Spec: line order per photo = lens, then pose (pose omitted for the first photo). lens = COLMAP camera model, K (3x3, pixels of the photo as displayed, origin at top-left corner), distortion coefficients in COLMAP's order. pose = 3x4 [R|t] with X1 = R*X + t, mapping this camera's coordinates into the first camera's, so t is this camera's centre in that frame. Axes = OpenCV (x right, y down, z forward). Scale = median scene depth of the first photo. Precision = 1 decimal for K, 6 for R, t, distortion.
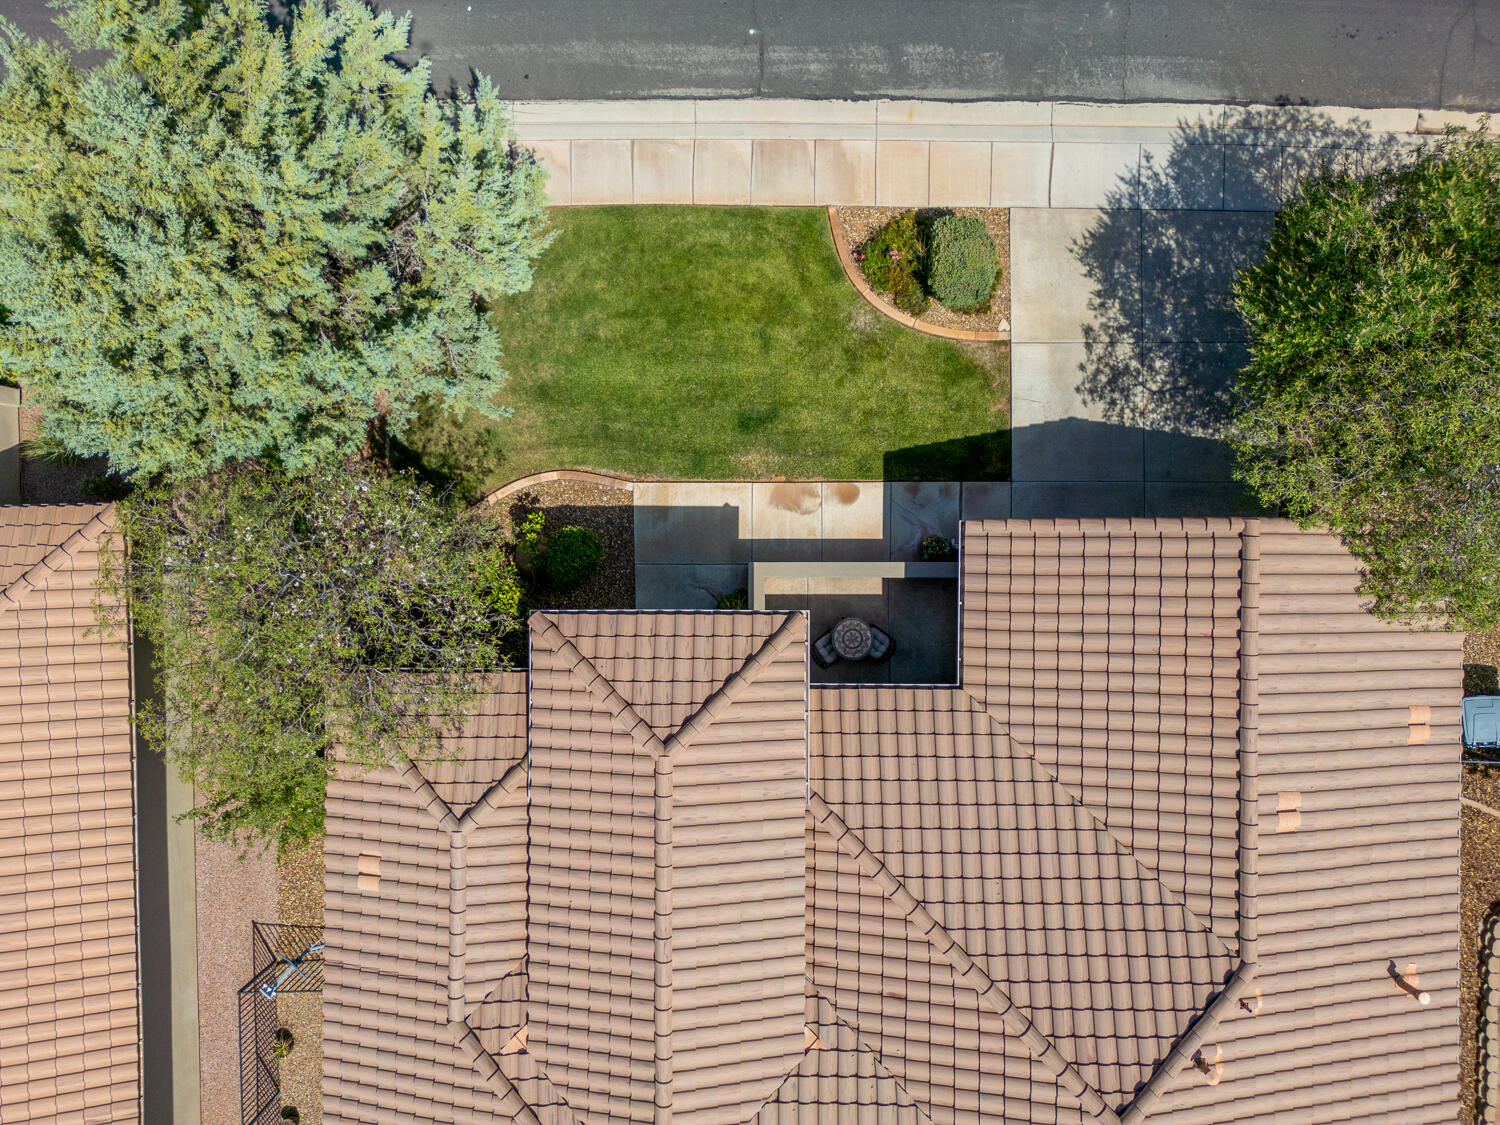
lens RADIAL K [[1051.3, 0, 746.7], [0, 1051.3, 565.2], [0, 0, 1]] dist [0.089087, -0.097590]
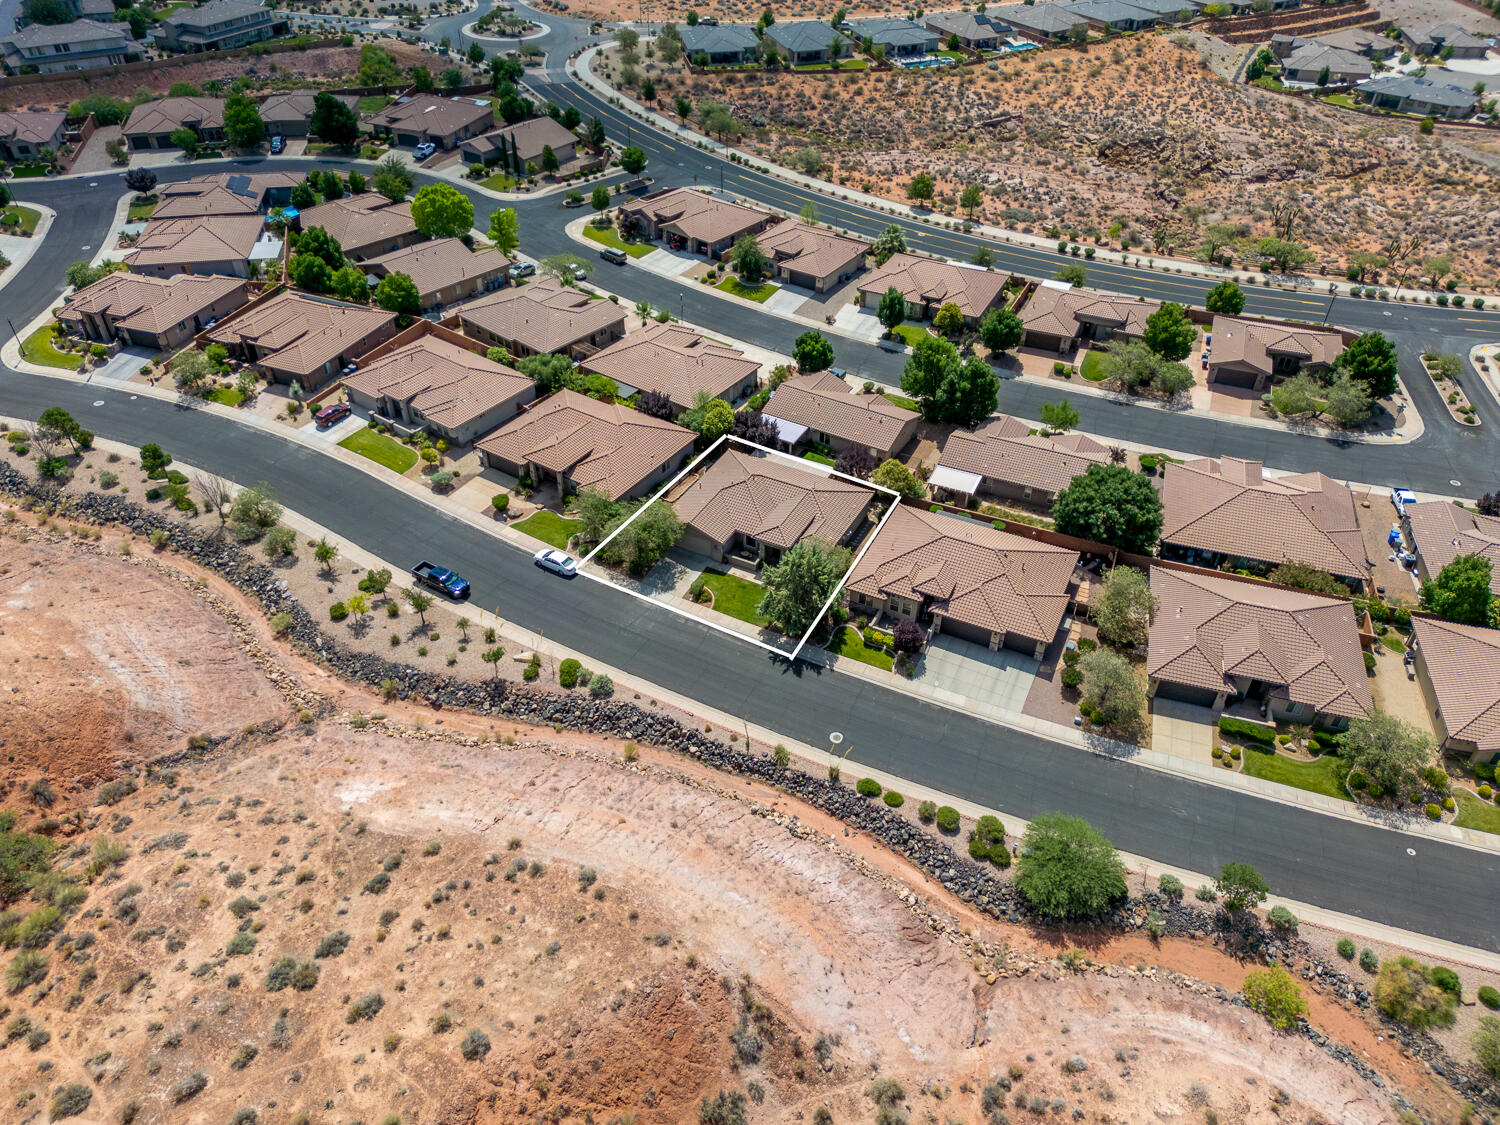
lens RADIAL K [[1045.8, 0, 745.9], [0, 1045.8, 570.4], [0, 0, 1]] dist [0.086263, -0.093290]
pose [[-0.890149, -0.292885, 0.349076, -1.830678], [0.455663, -0.576492, 0.678254, -3.667014], [0.002589, 0.762808, 0.646620, -2.483159]]
